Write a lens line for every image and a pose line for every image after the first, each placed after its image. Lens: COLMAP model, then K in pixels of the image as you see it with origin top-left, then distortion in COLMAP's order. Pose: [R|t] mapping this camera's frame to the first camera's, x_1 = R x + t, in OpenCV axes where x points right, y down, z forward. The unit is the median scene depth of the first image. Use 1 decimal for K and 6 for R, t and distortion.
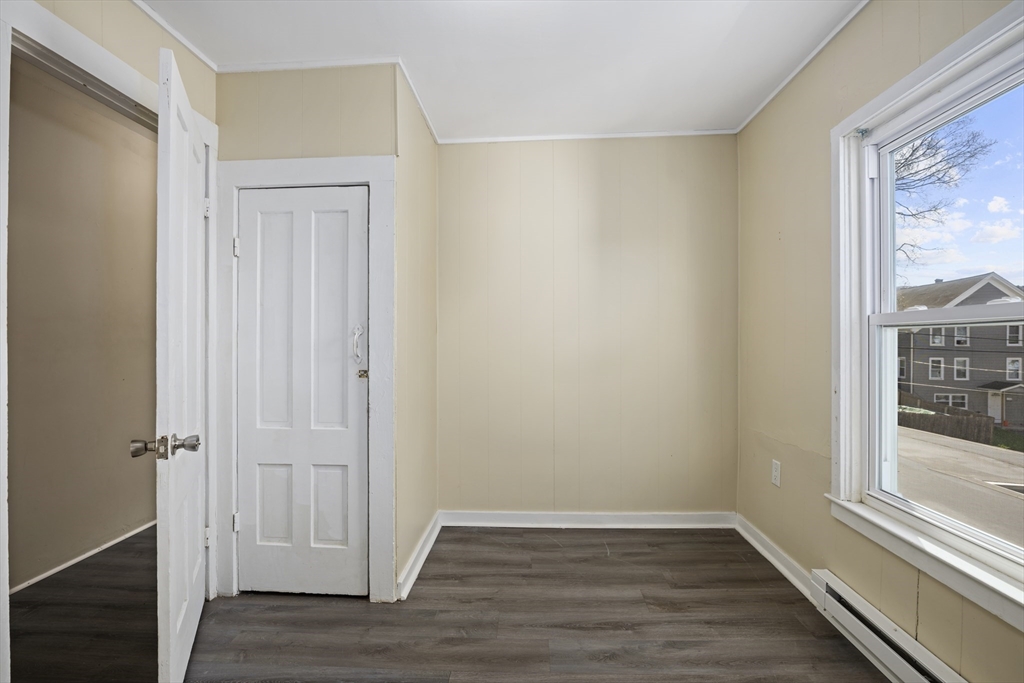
lens RADIAL K [[470.0, 0, 512.0], [0, 470.0, 341.5], [0, 0, 1]] dist [-0.002004, -0.000199]
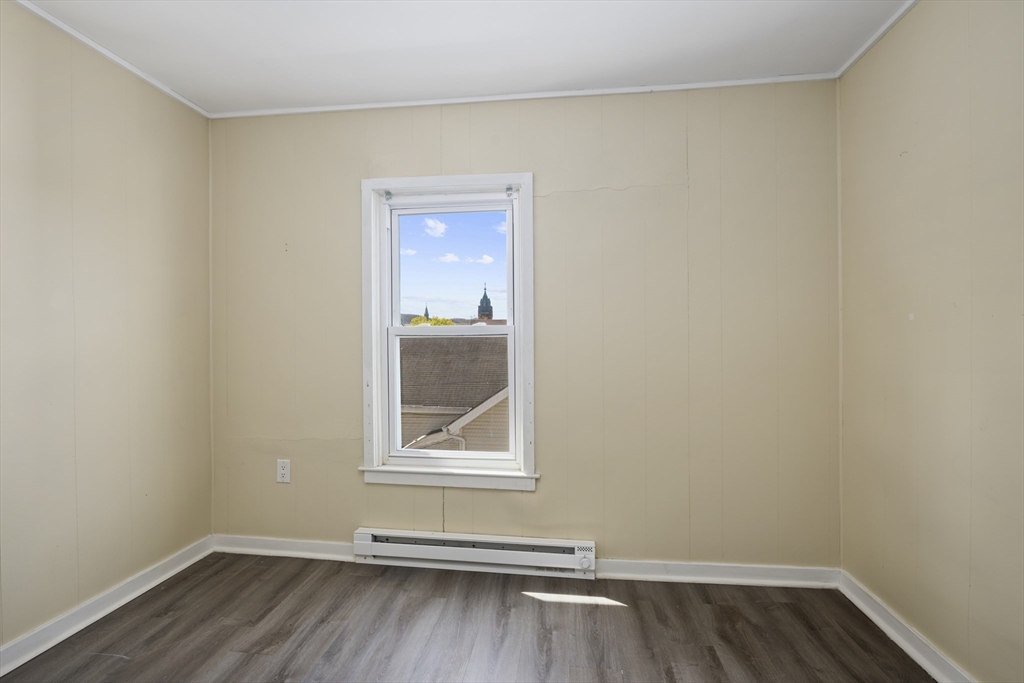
lens RADIAL K [[470.0, 0, 512.0], [0, 470.0, 341.5], [0, 0, 1]] dist [-0.002004, -0.000199]
pose [[0.080035, 0.009996, 0.996742, -0.534392], [0.006481, 0.999923, -0.010548, 0.002836], [-0.996771, 0.007304, 0.079964, 0.467000]]
